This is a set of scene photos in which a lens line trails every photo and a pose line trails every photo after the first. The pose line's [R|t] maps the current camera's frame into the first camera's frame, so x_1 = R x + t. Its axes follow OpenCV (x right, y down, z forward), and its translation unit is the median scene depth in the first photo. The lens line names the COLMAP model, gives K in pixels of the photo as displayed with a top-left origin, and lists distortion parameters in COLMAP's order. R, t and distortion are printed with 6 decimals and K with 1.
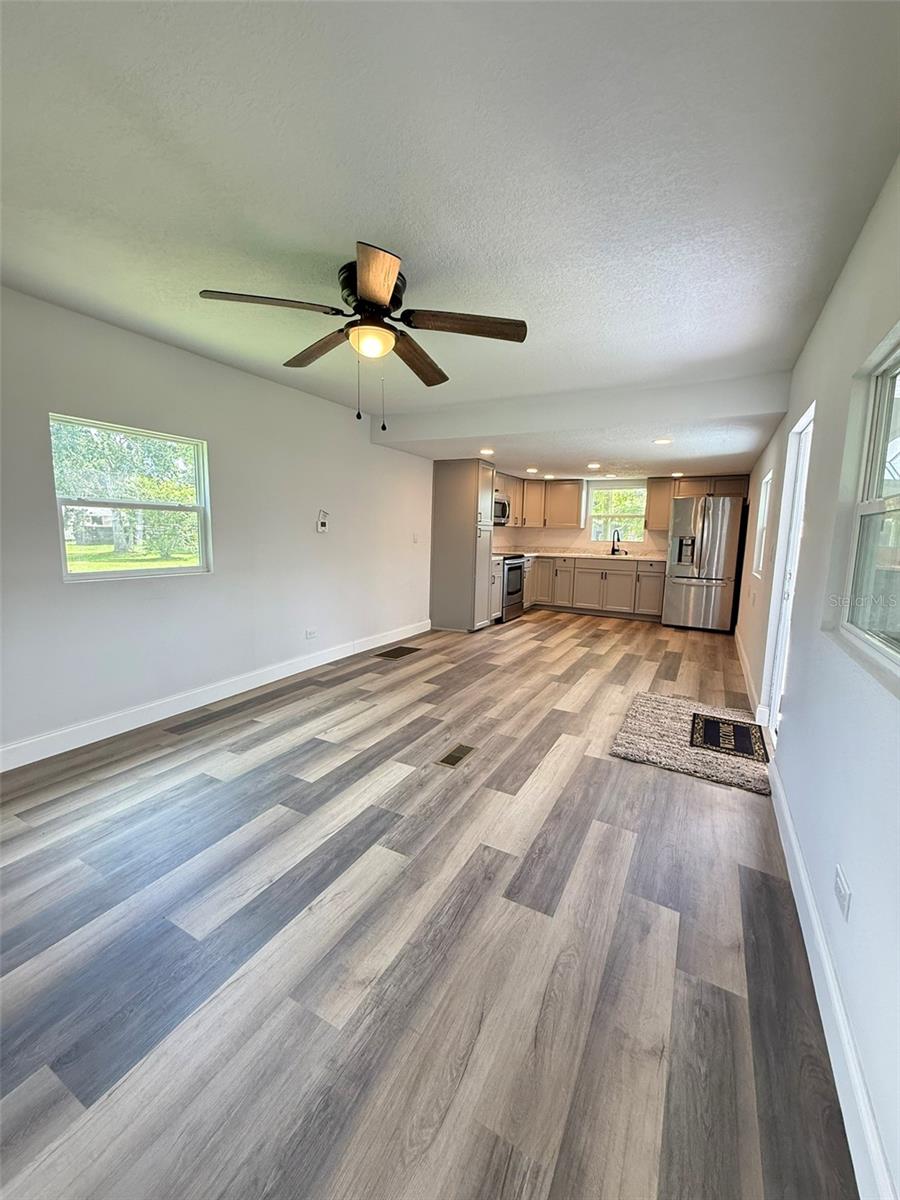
lens RADIAL K [[481.2, 0, 446.3], [0, 481.2, 595.7], [0, 0, 1]] dist [0.000186, -0.000043]
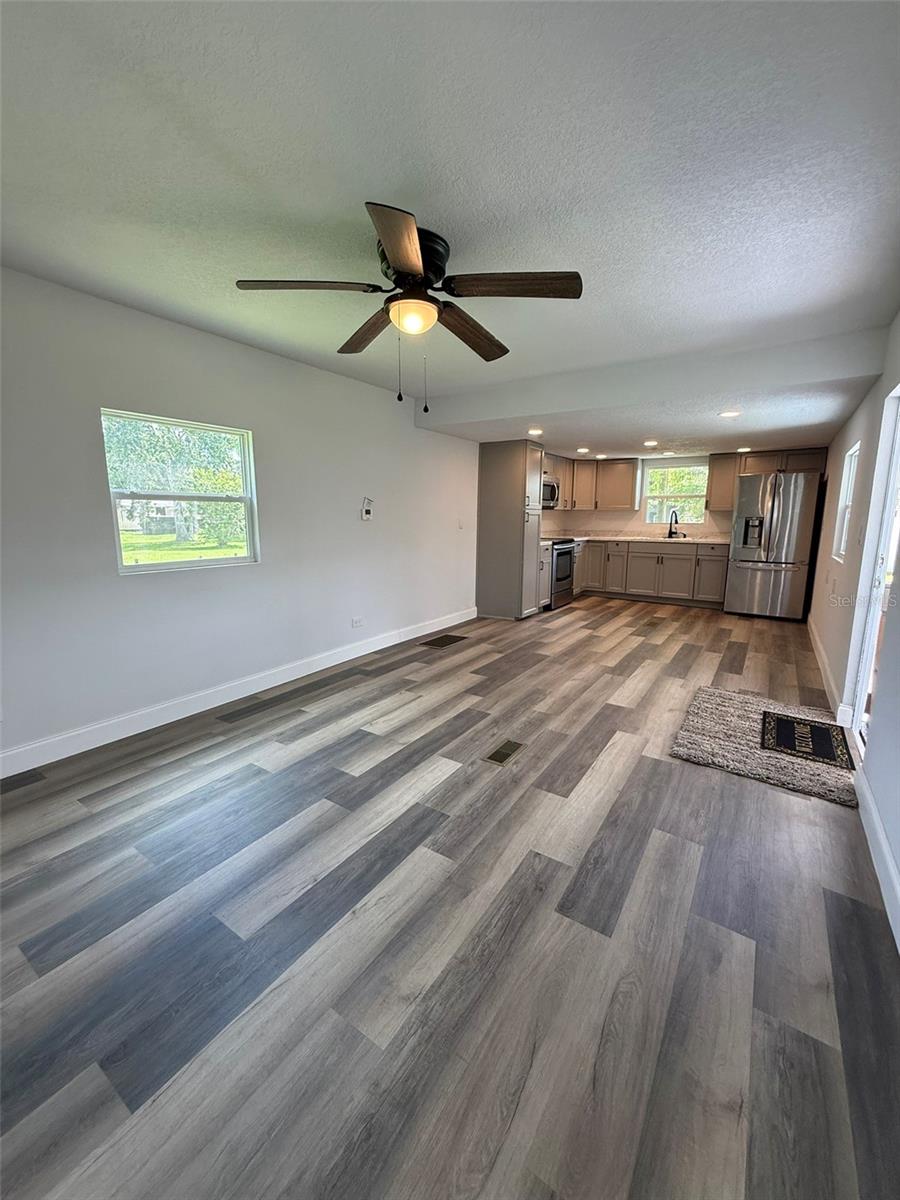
lens RADIAL K [[481.2, 0, 446.3], [0, 481.2, 595.7], [0, 0, 1]] dist [0.000186, -0.000043]
pose [[0.995425, -0.002676, -0.095513, -0.002243], [0.005732, 0.999480, 0.031727, -0.014690], [0.095379, -0.032129, 0.994922, 0.056786]]
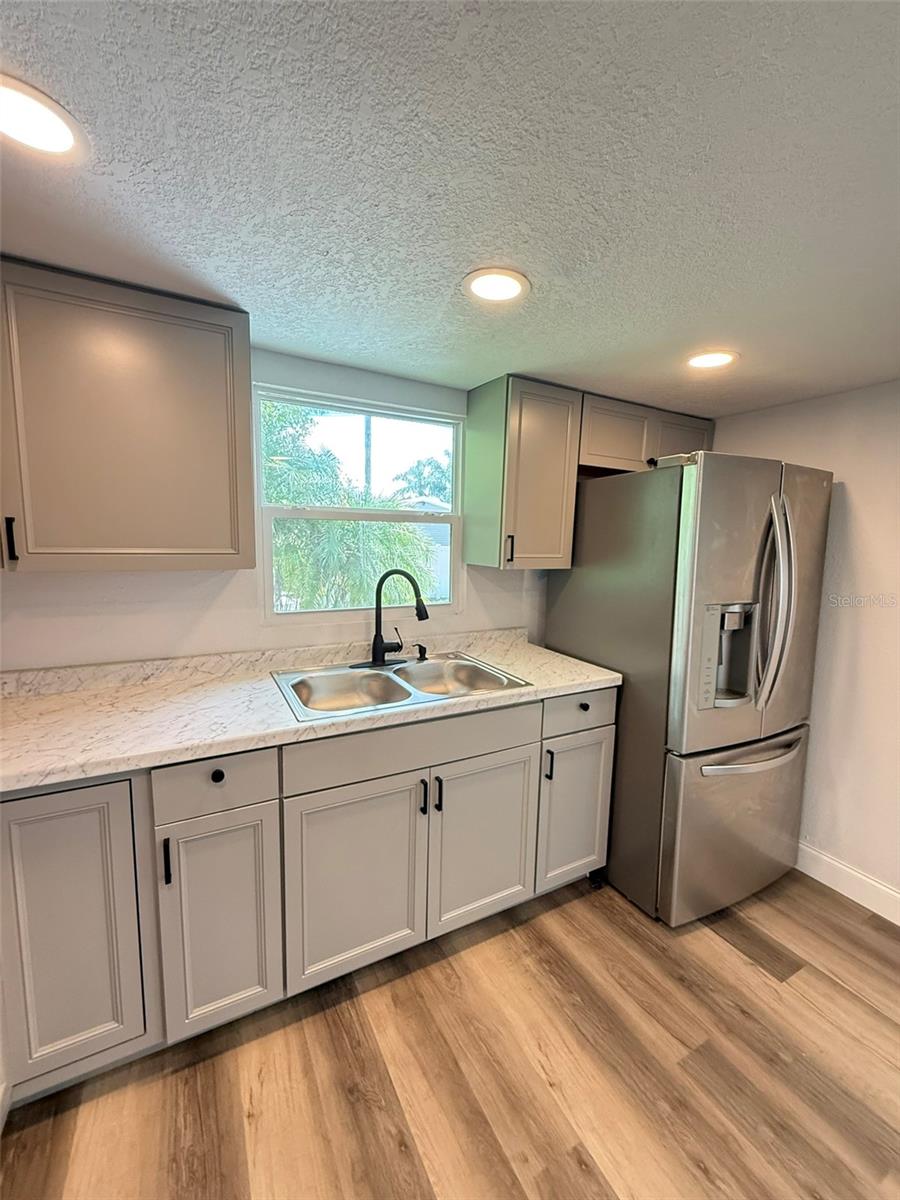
lens RADIAL K [[481.2, 0, 446.3], [0, 481.2, 595.7], [0, 0, 1]] dist [0.000186, -0.000043]
pose [[0.549815, -0.109694, 0.828052, 0.595121], [0.101070, 0.992792, 0.064409, -0.511758], [-0.829149, 0.048278, 0.556939, 3.134033]]
